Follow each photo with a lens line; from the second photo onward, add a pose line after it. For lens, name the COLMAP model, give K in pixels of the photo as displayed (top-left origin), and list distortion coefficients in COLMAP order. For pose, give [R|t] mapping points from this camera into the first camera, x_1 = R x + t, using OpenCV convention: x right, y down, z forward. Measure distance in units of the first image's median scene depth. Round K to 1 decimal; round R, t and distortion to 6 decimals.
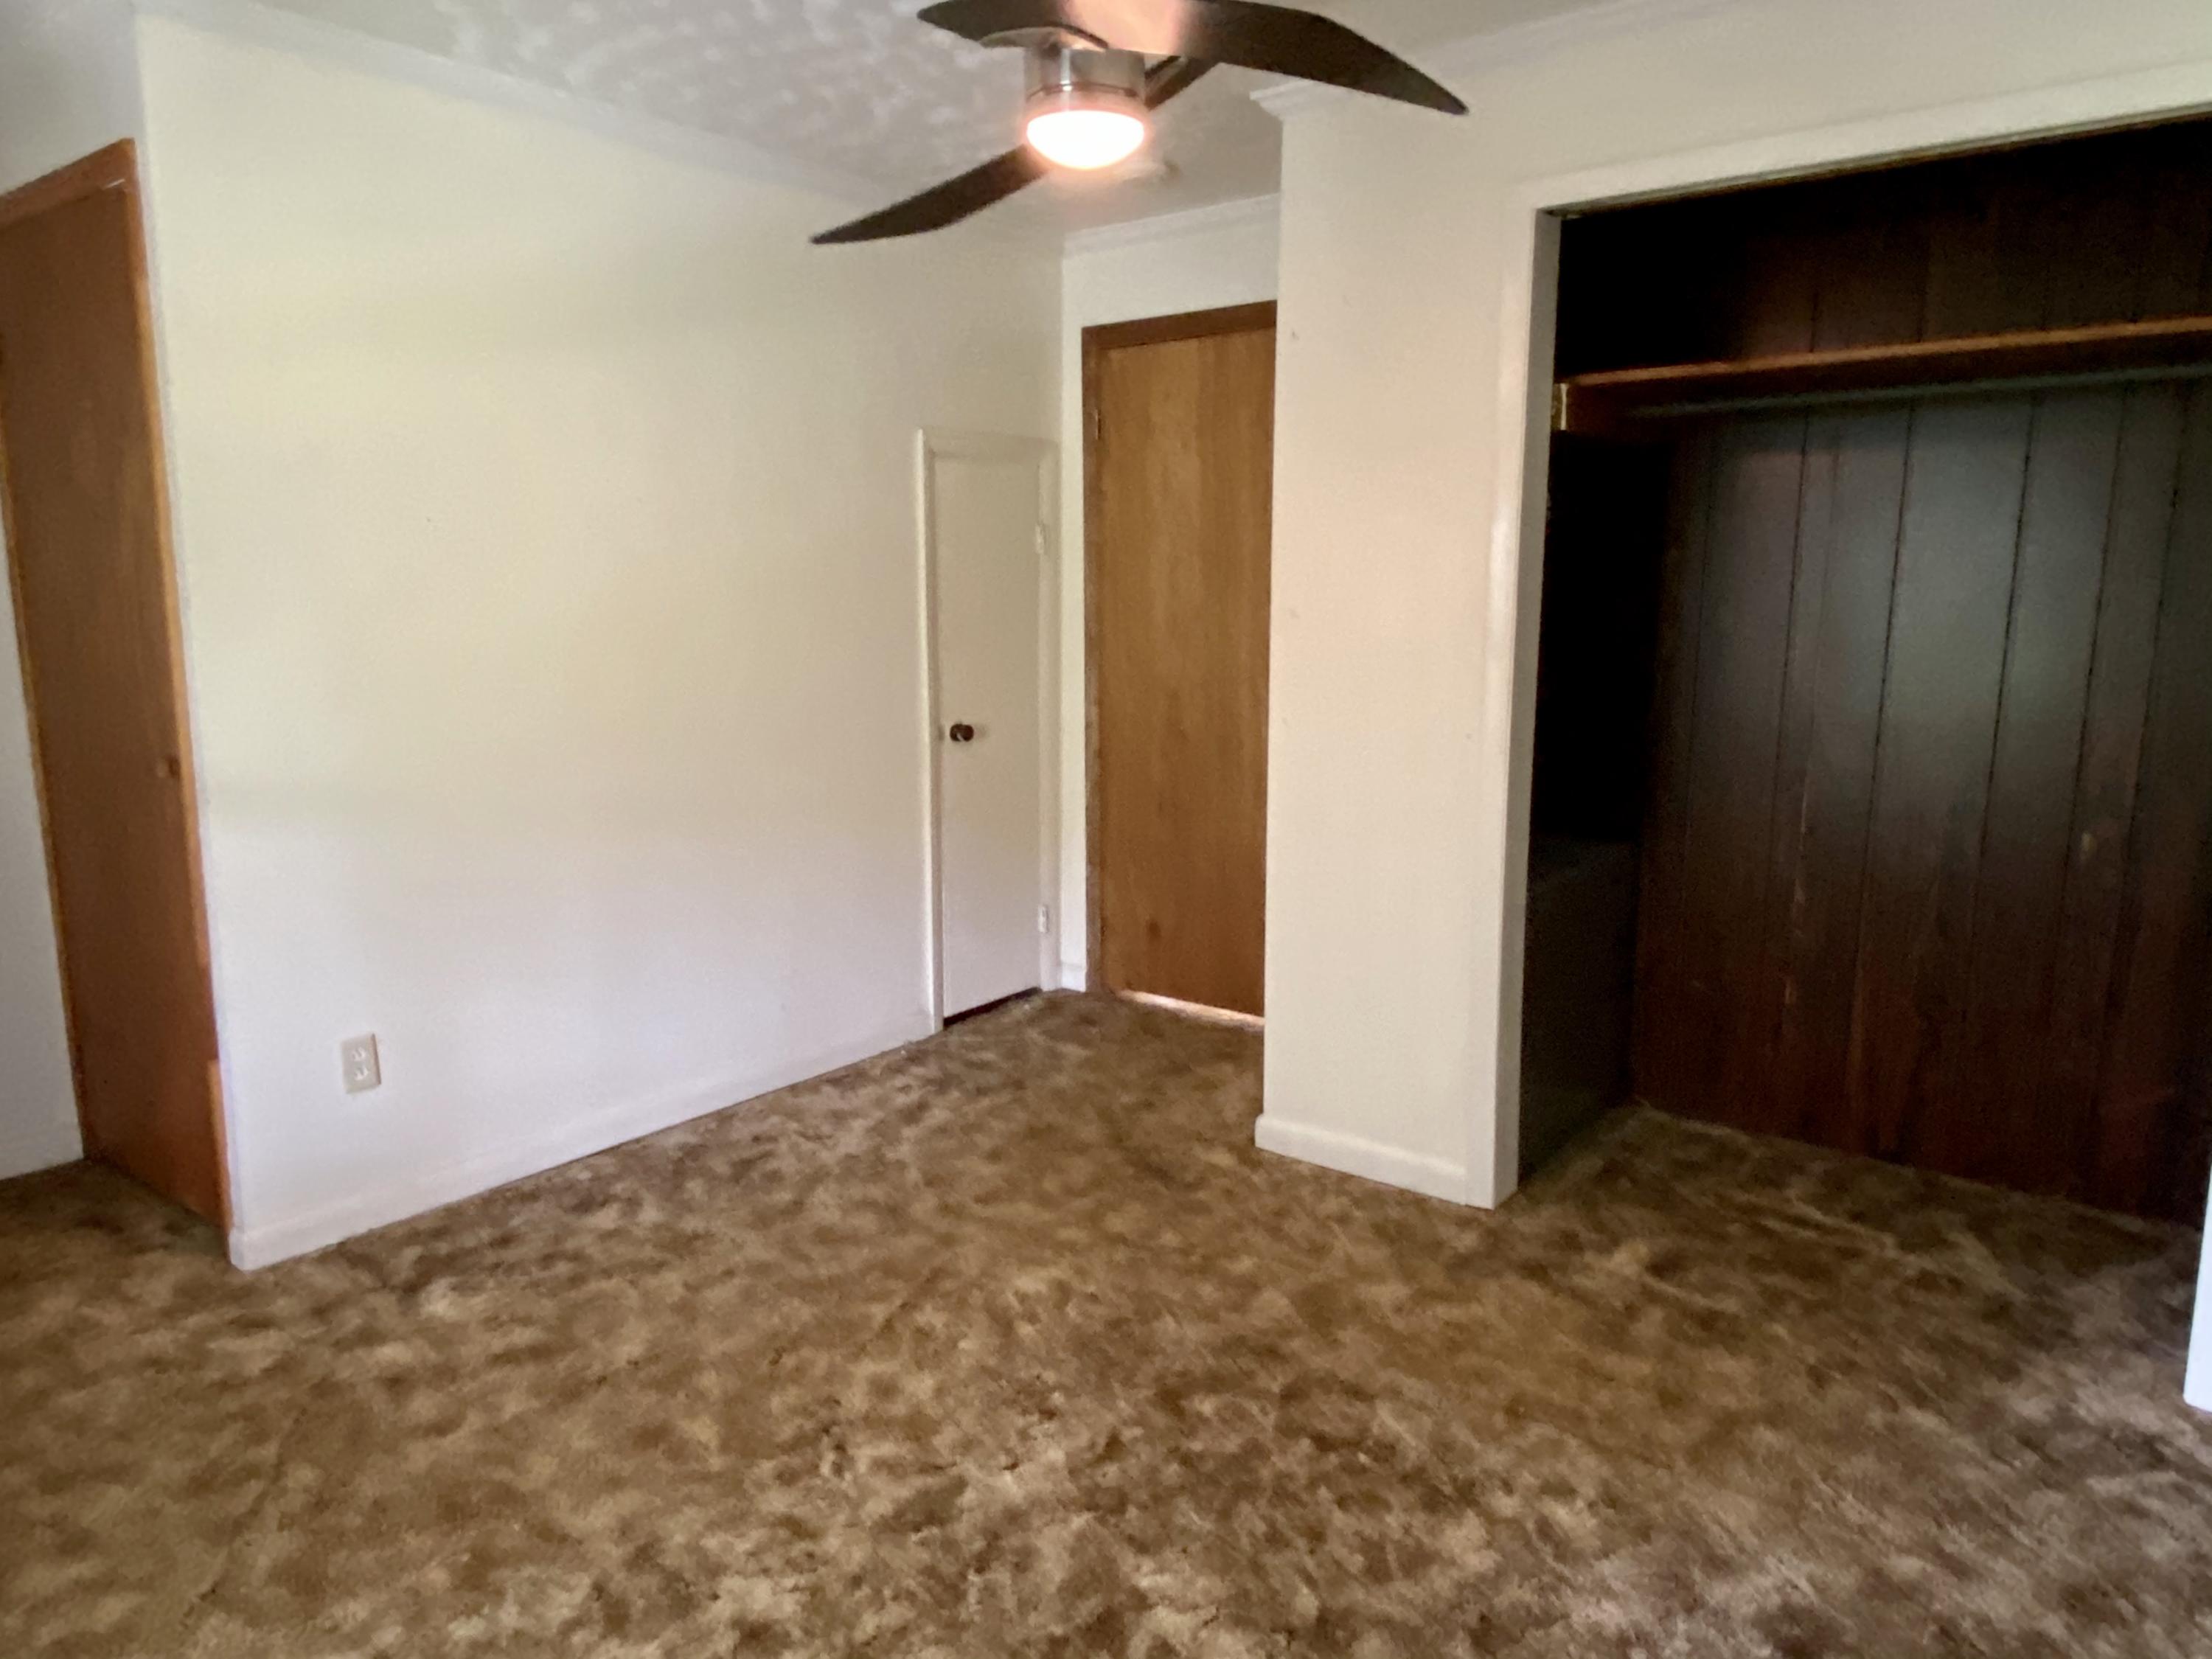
lens RADIAL K [[1453.6, 0, 1106.0], [0, 1453.6, 829.5], [0, 0, 1]] dist [0.099150, -0.061558]
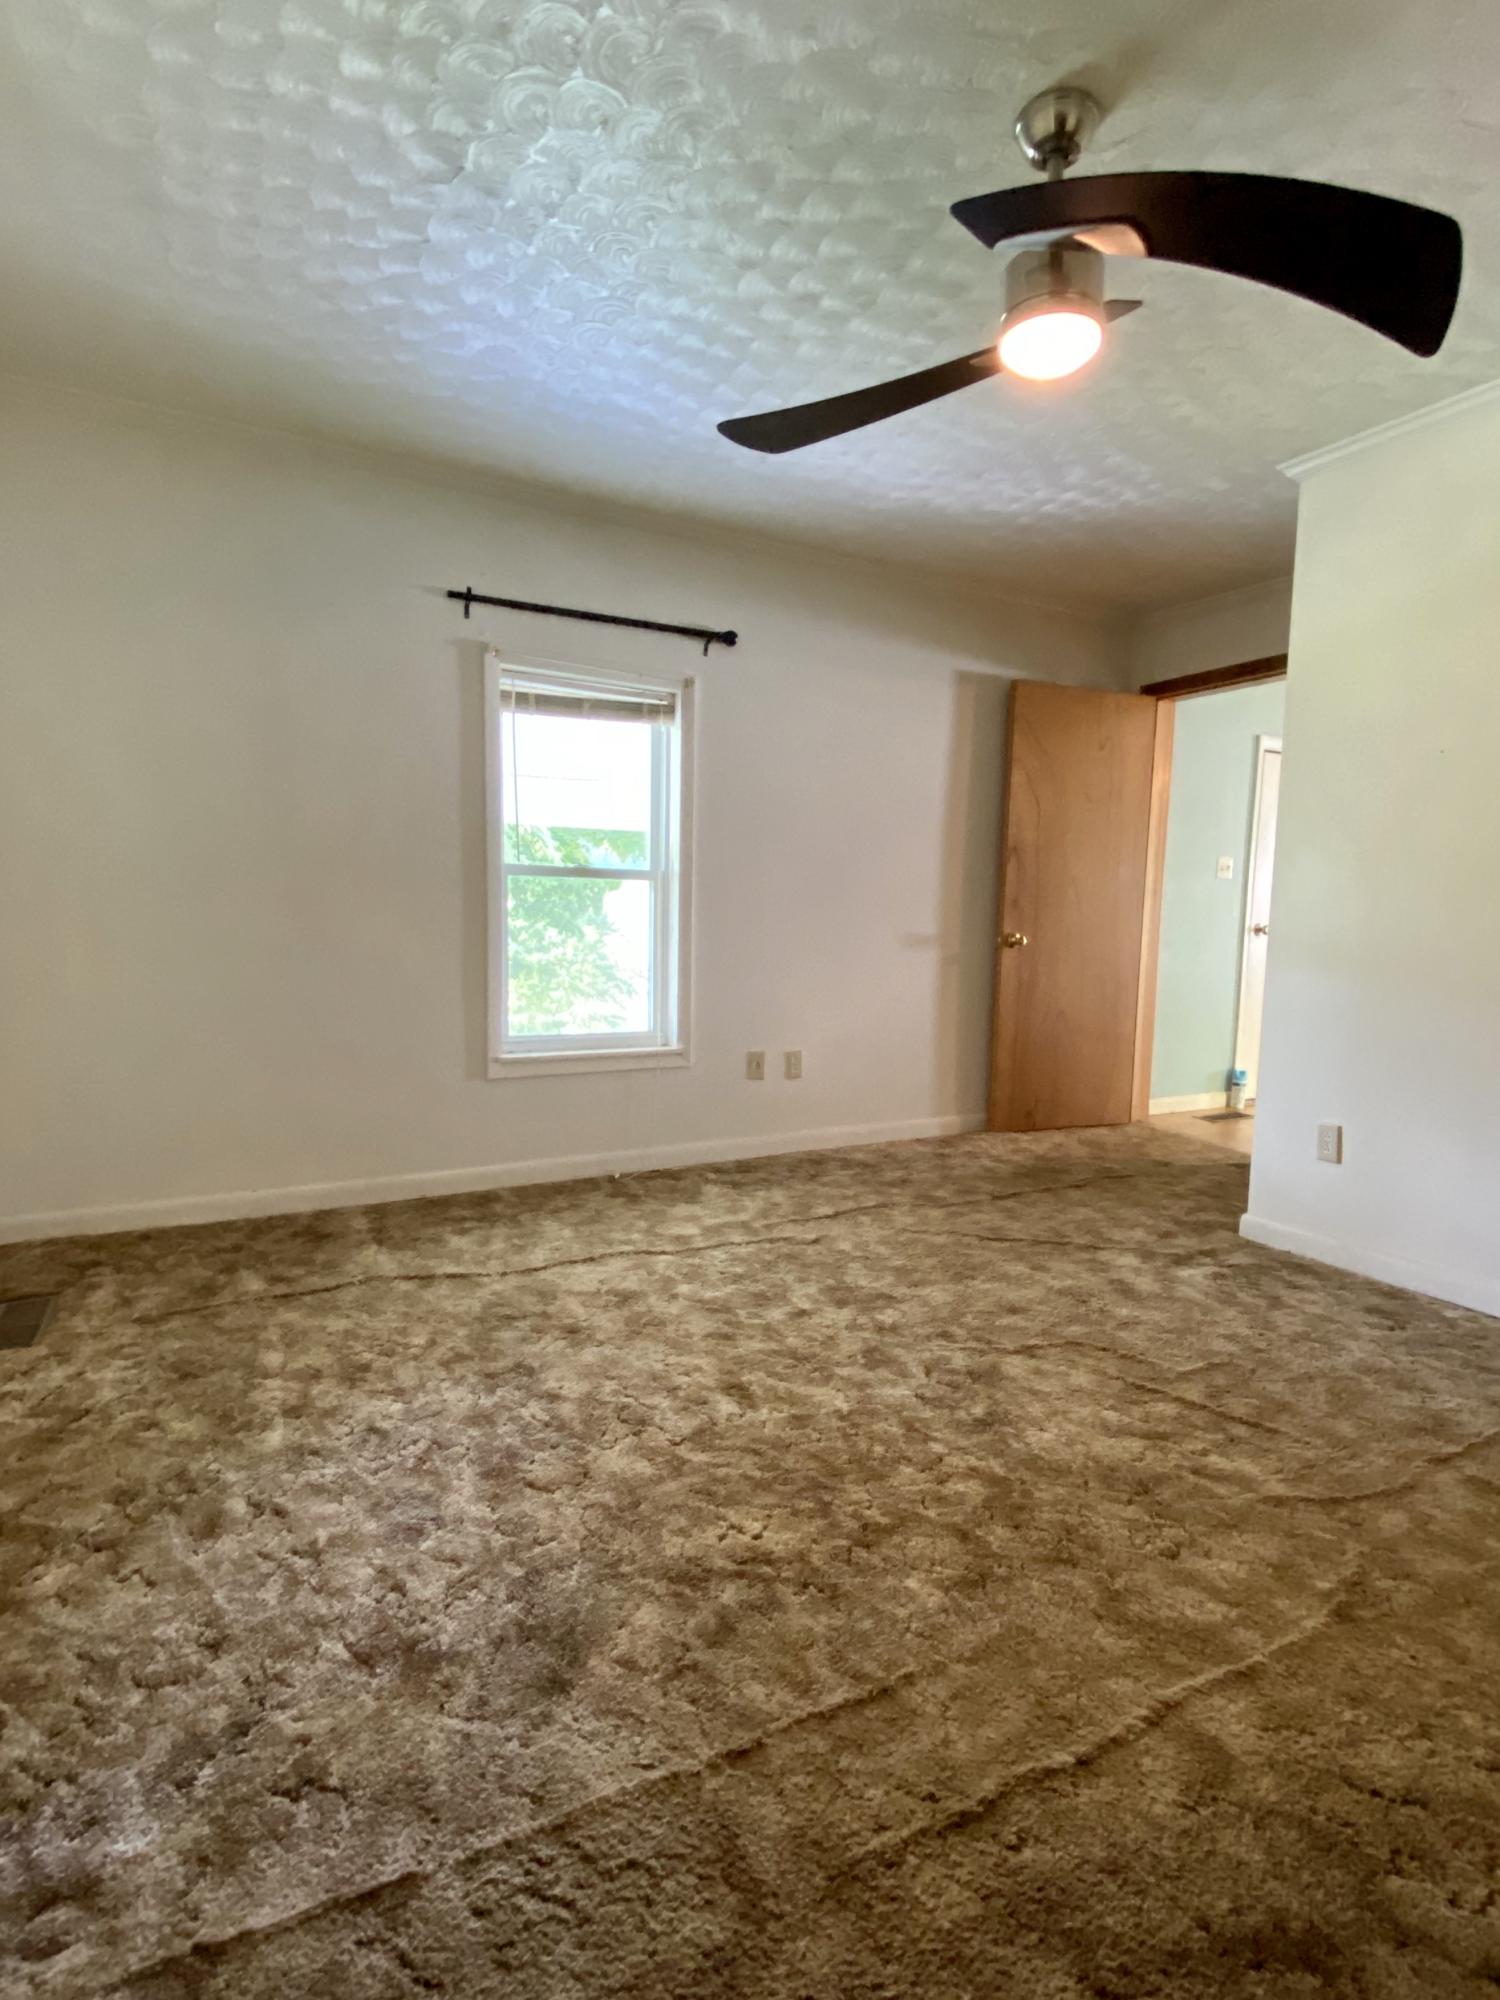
lens RADIAL K [[981.2, 0, 750.0], [0, 981.2, 1000.0], [0, 0, 1]] dist [-0.000364, -0.000191]
pose [[-0.379383, 0.067006, -0.922810, 0.691194], [-0.175501, 0.974056, 0.142879, -0.017390], [0.908443, 0.216160, -0.357780, 0.962975]]
